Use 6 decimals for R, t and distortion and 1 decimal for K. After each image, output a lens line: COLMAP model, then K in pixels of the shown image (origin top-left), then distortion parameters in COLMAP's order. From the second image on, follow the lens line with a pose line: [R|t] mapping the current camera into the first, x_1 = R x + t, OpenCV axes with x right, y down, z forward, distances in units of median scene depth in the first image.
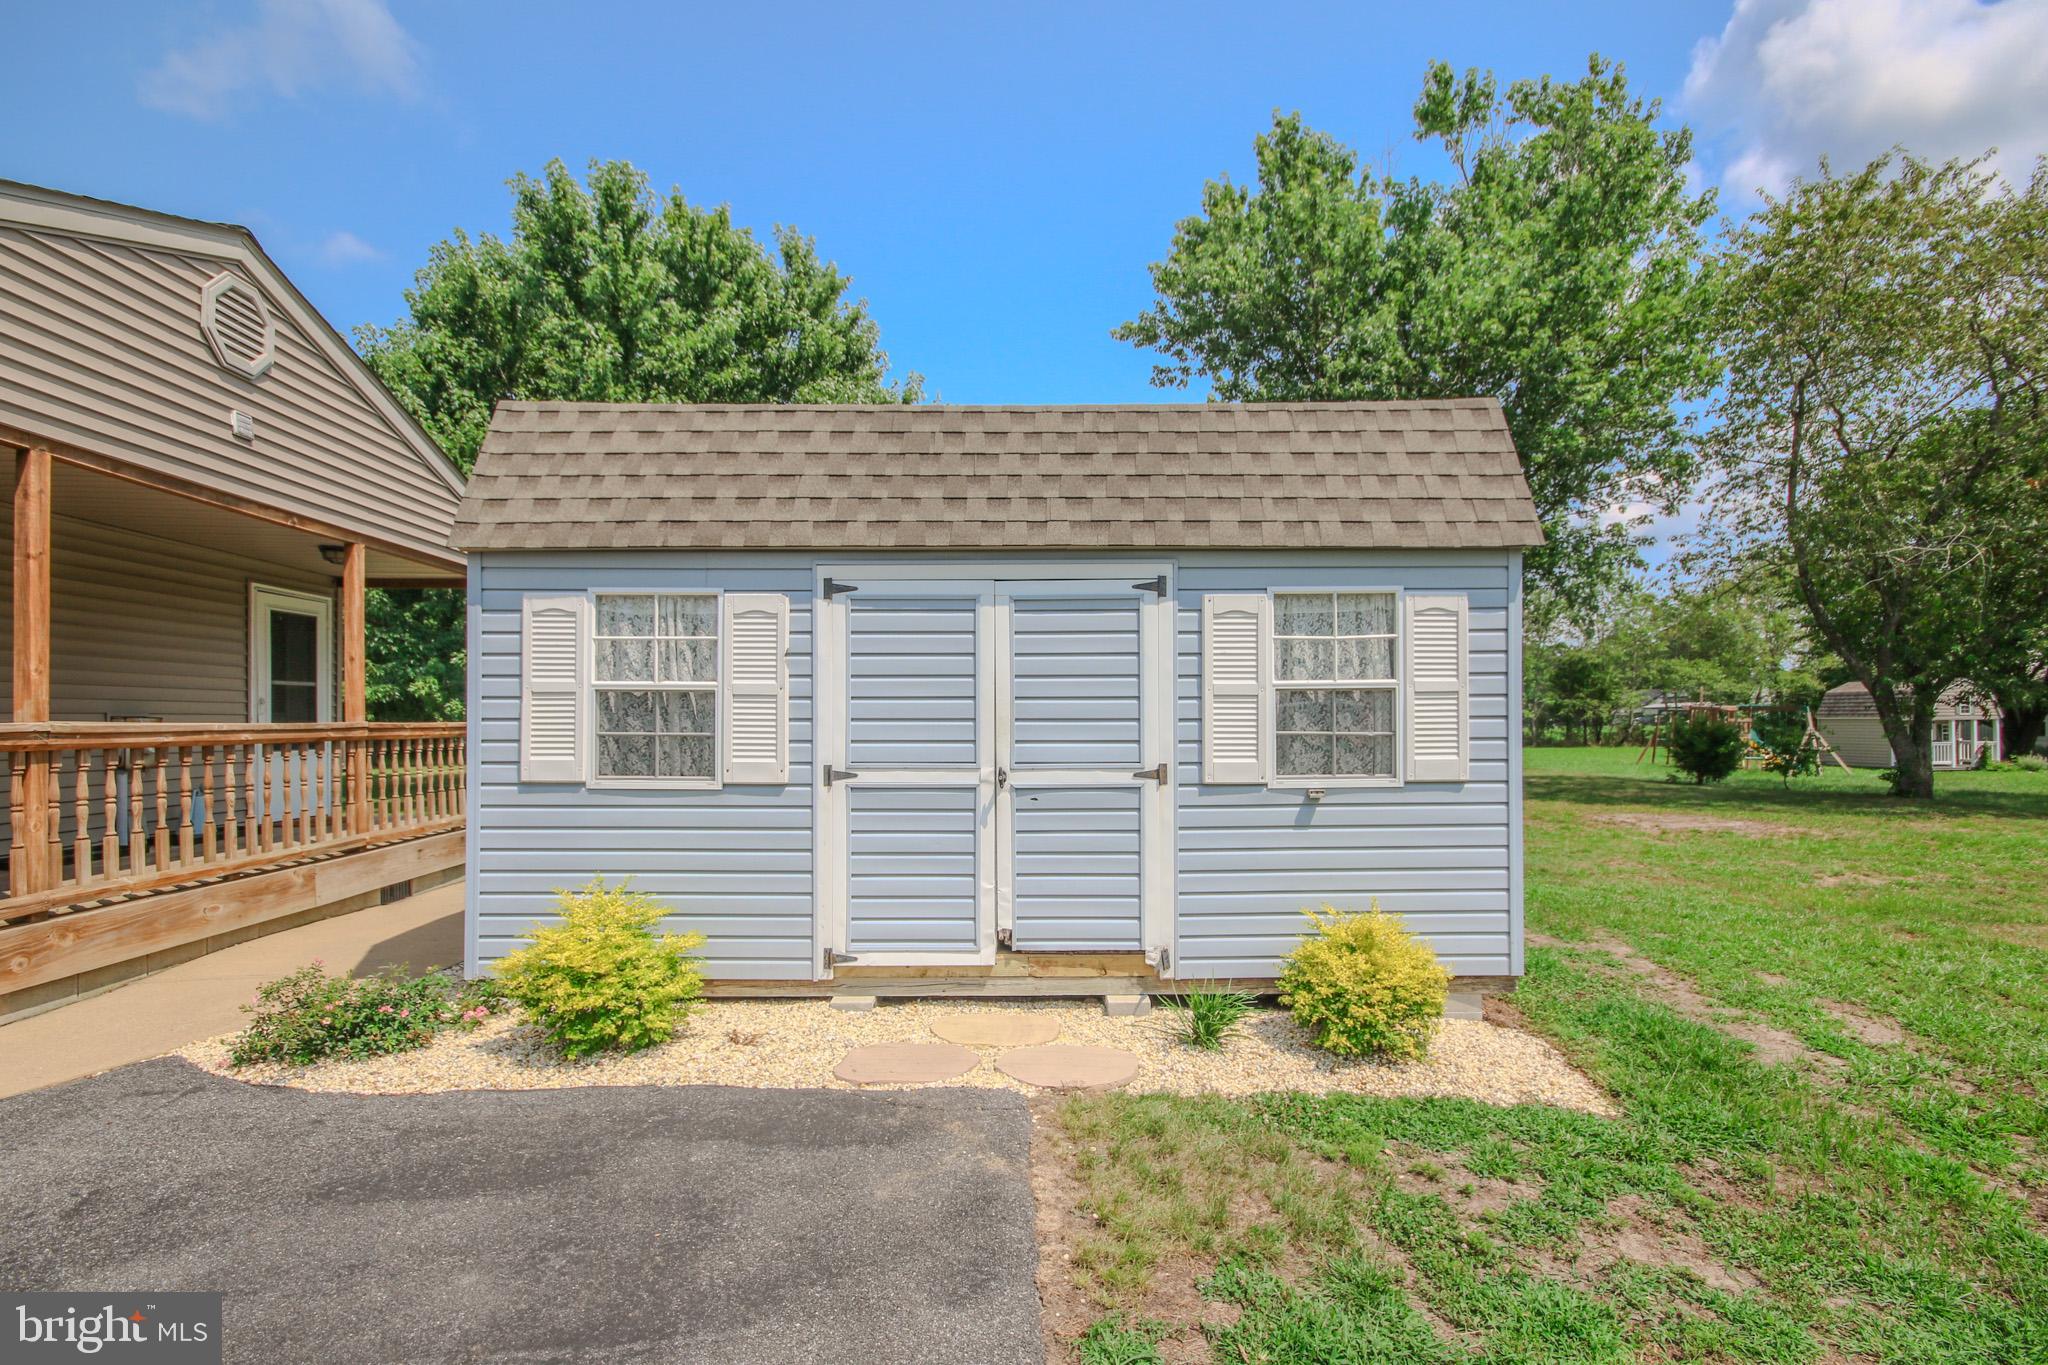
lens RADIAL K [[966.6, 0, 1033.7], [0, 966.6, 702.7], [0, 0, 1]] dist [-0.002193, -0.001540]
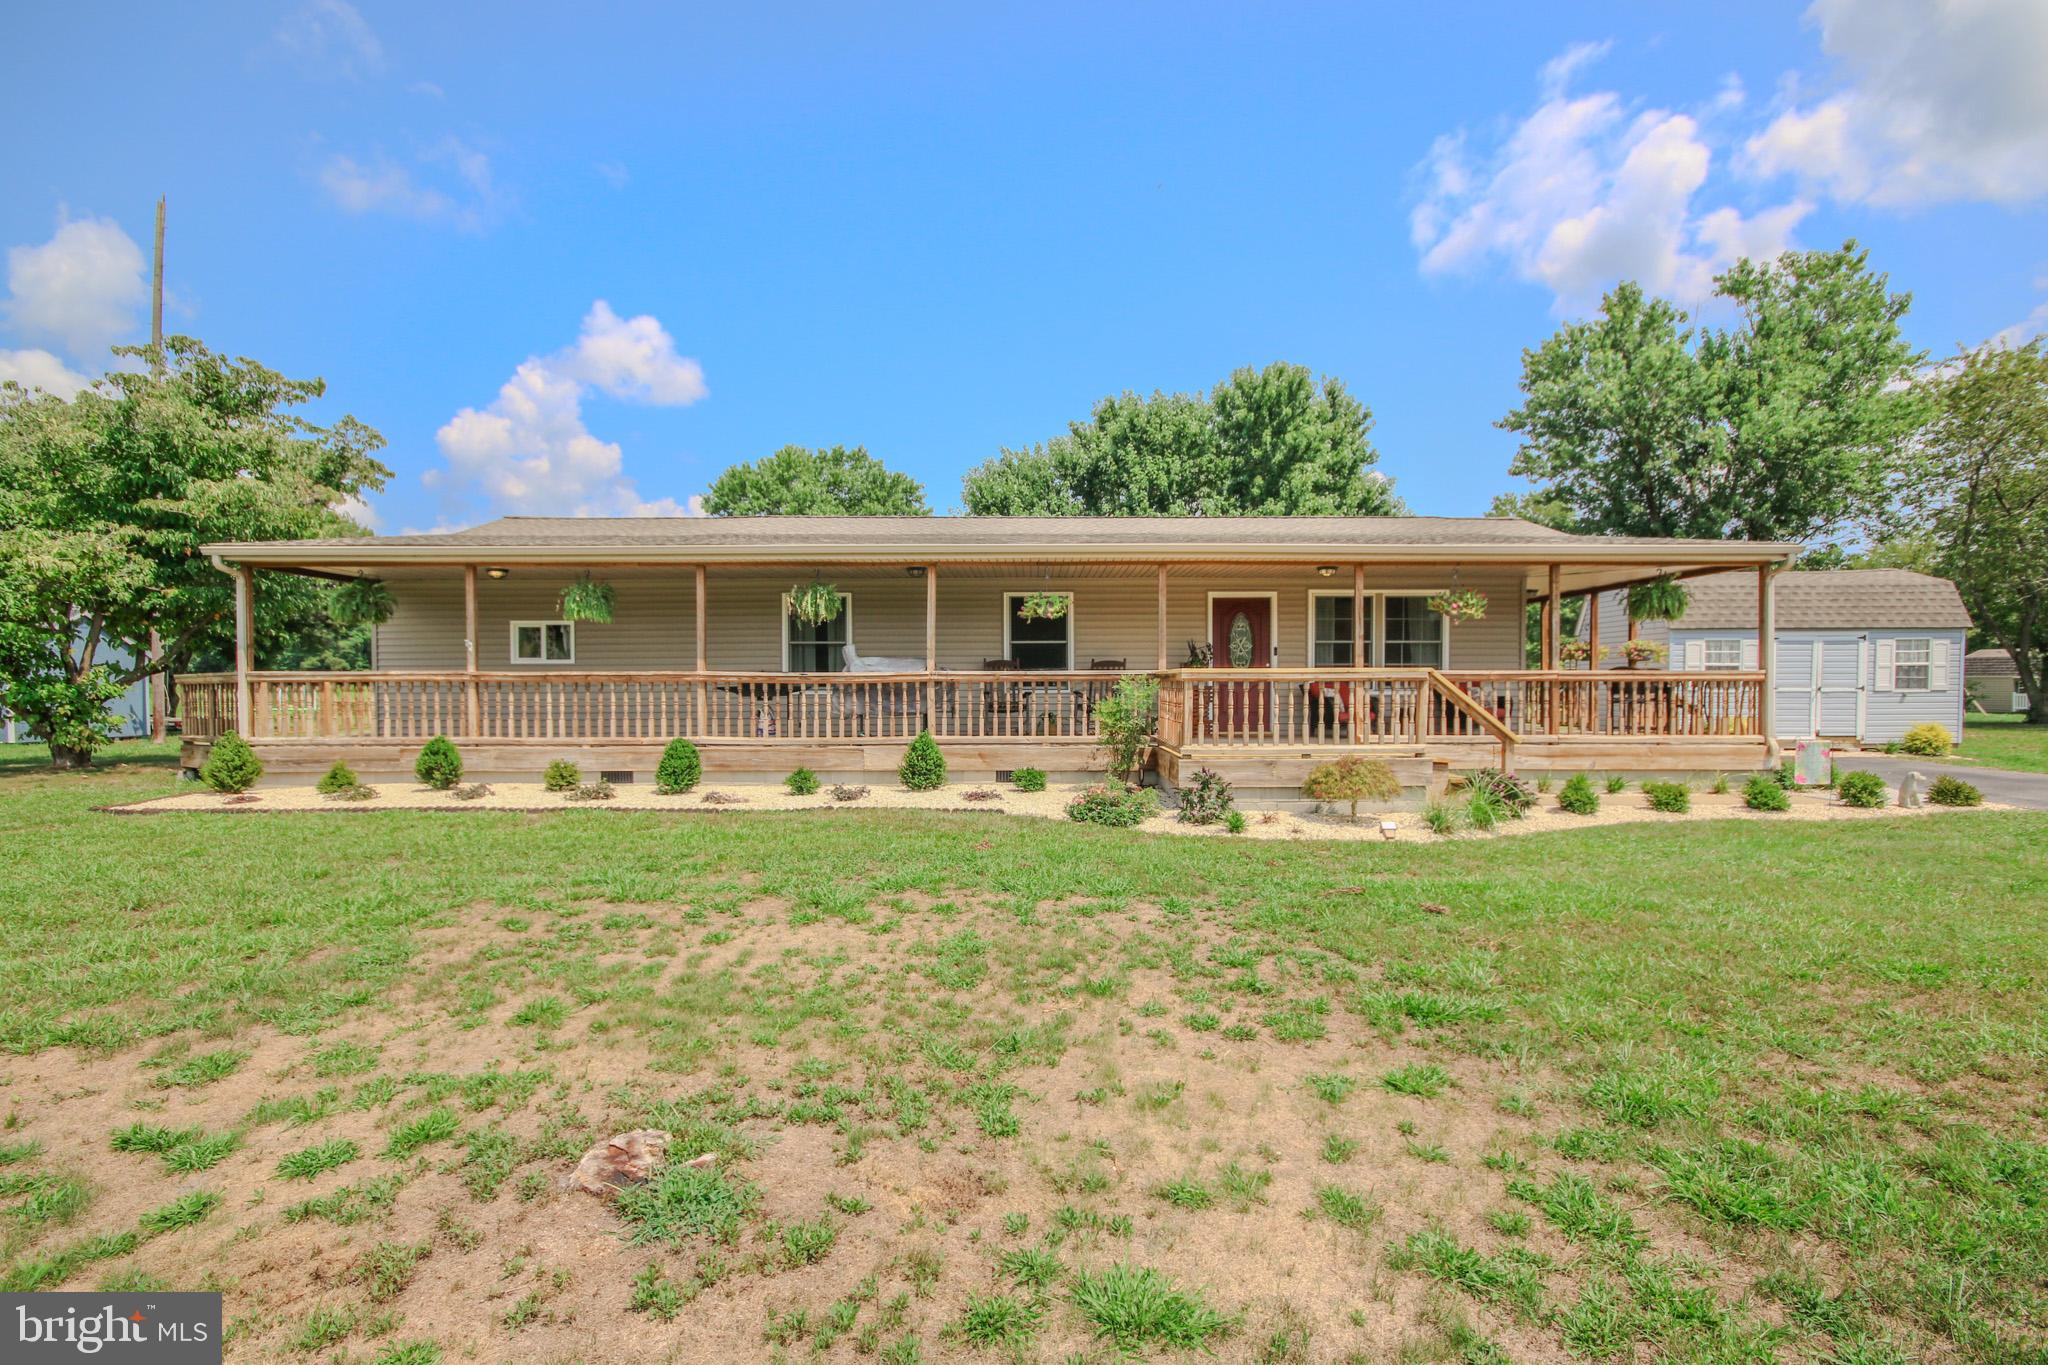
lens RADIAL K [[966.6, 0, 1041.7], [0, 966.6, 691.3], [0, 0, 1]] dist [-0.002193, -0.001540]
pose [[0.998919, 0.002043, -0.046429, -2.710685], [-0.000529, 0.999468, 0.032597, -0.032008], [0.046471, -0.032537, 0.998390, -2.705259]]
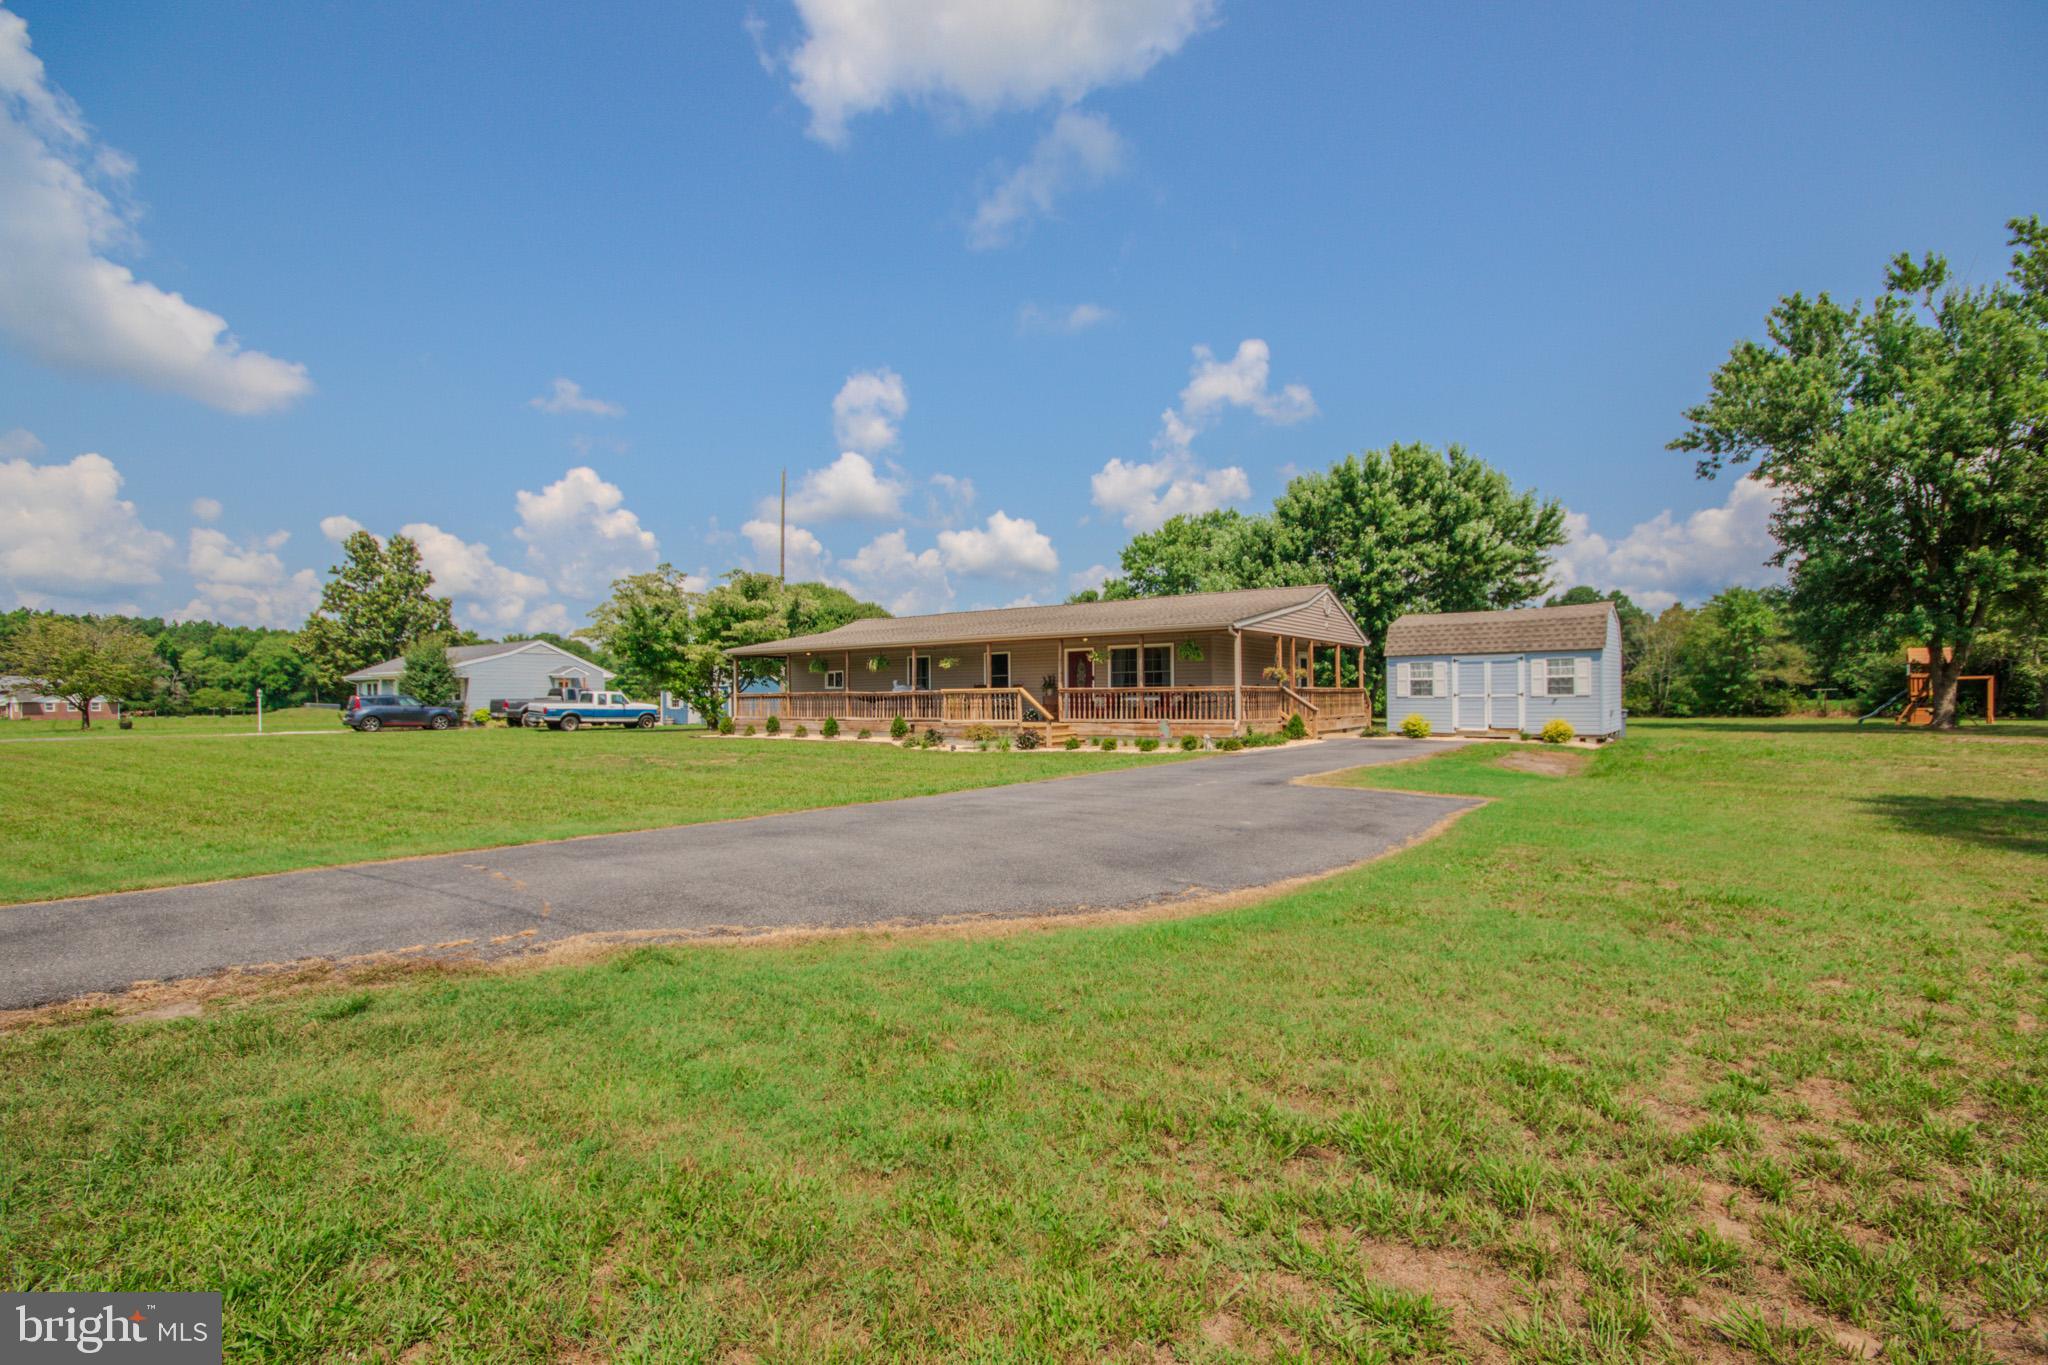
lens RADIAL K [[966.6, 0, 1016.7], [0, 966.6, 692.1], [0, 0, 1]] dist [-0.002193, -0.001540]
pose [[0.772569, -0.007783, -0.634883, 1.271826], [0.018603, 0.999773, 0.010380, -0.042506], [0.634659, -0.019830, 0.772538, -4.536498]]
